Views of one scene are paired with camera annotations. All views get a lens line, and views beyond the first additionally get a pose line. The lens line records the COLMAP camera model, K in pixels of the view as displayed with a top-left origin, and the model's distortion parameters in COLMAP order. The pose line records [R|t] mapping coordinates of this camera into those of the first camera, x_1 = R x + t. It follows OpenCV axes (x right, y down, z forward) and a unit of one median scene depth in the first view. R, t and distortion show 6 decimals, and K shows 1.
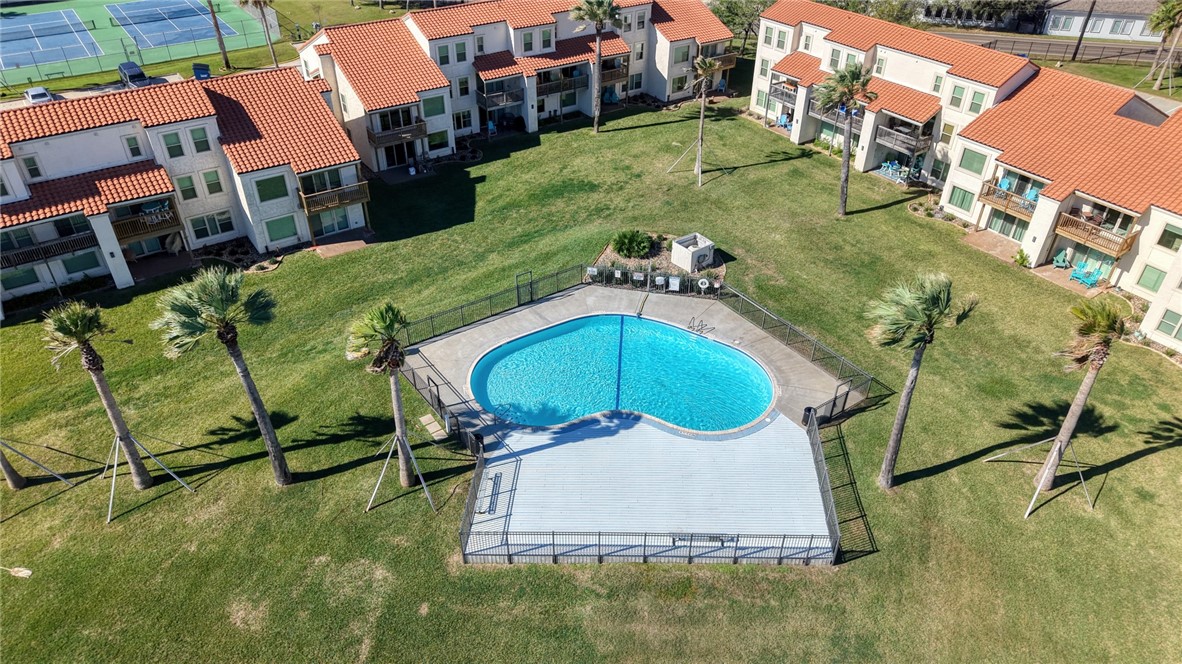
lens RADIAL K [[807.4, 0, 591.0], [0, 807.4, 332.0], [0, 0, 1]] dist [0.005284, -0.058589]
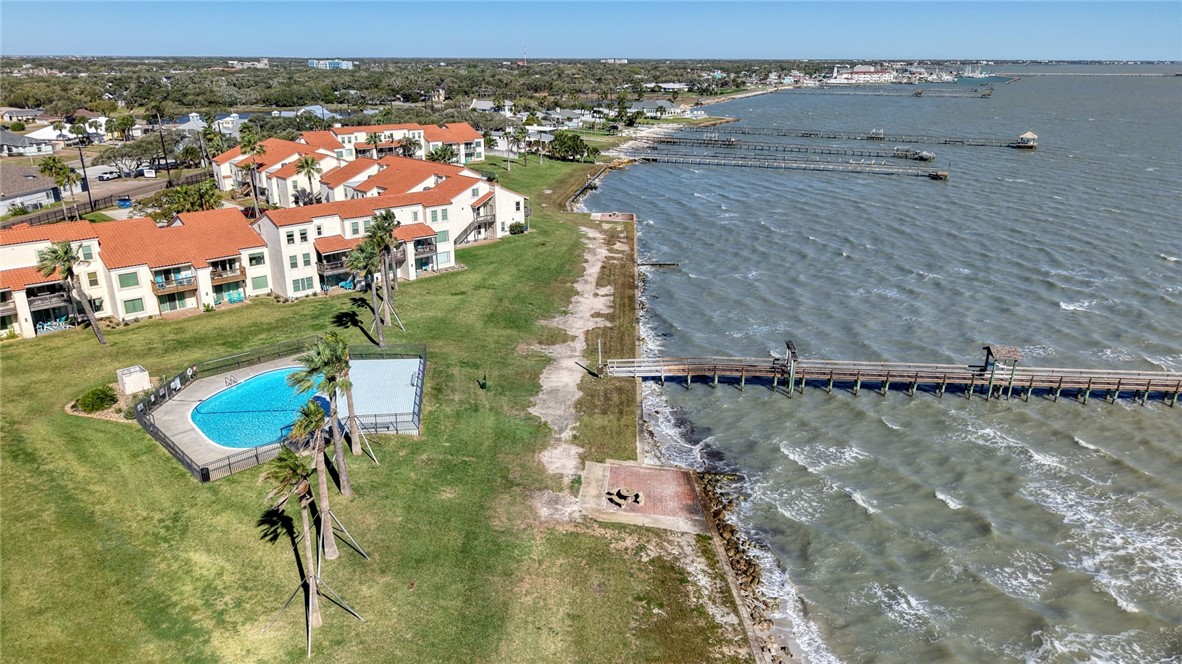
lens RADIAL K [[785.8, 0, 597.9], [0, 785.8, 332.8], [0, 0, 1]] dist [0.037825, -0.057595]
pose [[-0.167777, -0.332126, 0.928194, -0.964438], [0.561565, 0.741648, 0.366883, -0.167383], [-0.810244, 0.582796, 0.062078, 0.226935]]
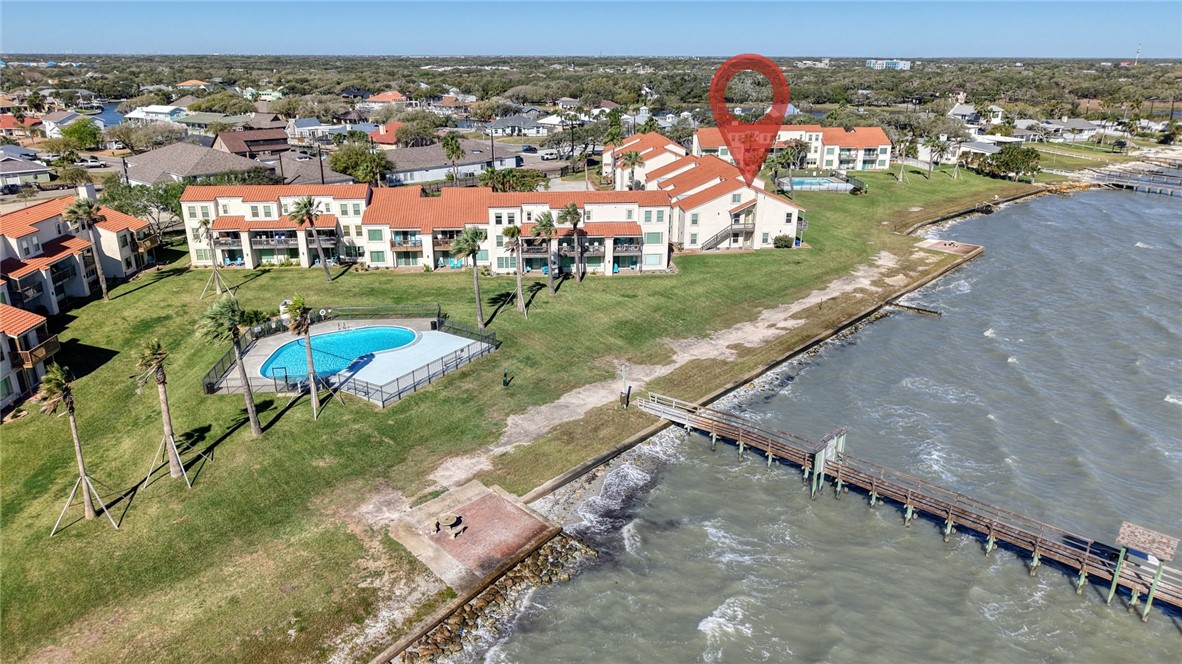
lens RADIAL K [[785.8, 0, 597.9], [0, 785.8, 332.8], [0, 0, 1]] dist [0.037825, -0.057595]
pose [[0.482636, -0.295939, 0.824307, -0.761774], [0.503523, 0.863846, 0.015318, 0.192887], [-0.716608, 0.407665, 0.565935, -0.280982]]
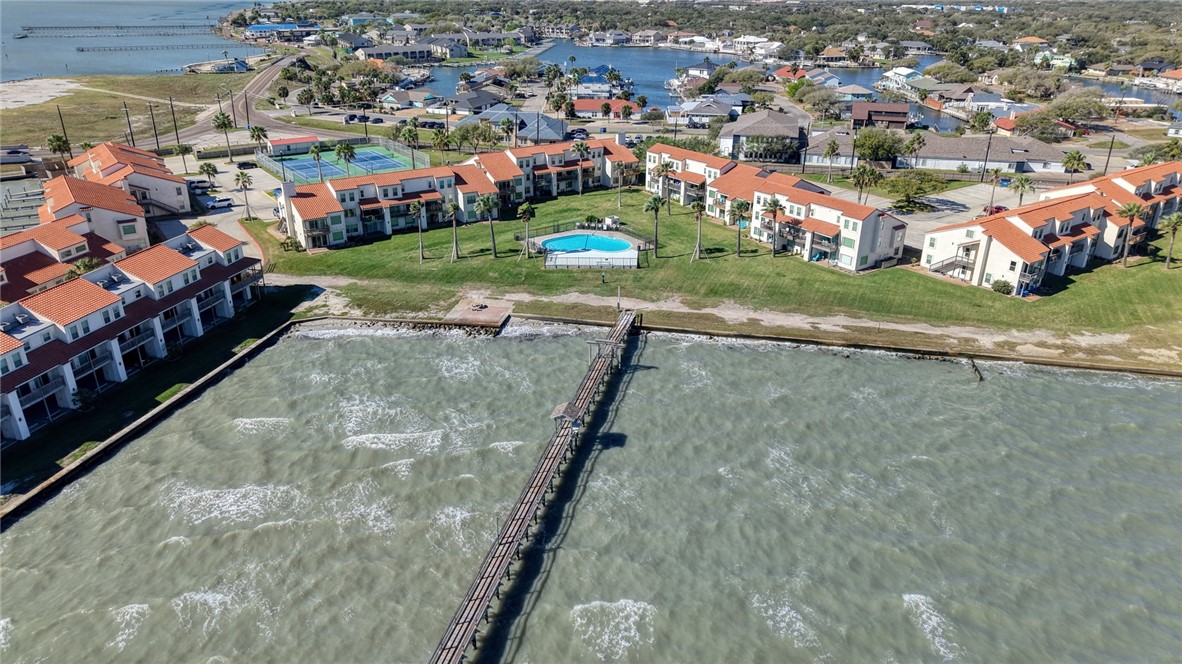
lens RADIAL K [[807.4, 0, 591.0], [0, 807.4, 332.0], [0, 0, 1]] dist [0.005284, -0.058589]
pose [[0.999959, -0.006801, 0.005904, 0.023803], [0.007851, 0.979490, -0.201340, 0.744942], [-0.004413, 0.201378, 0.979504, -1.508853]]
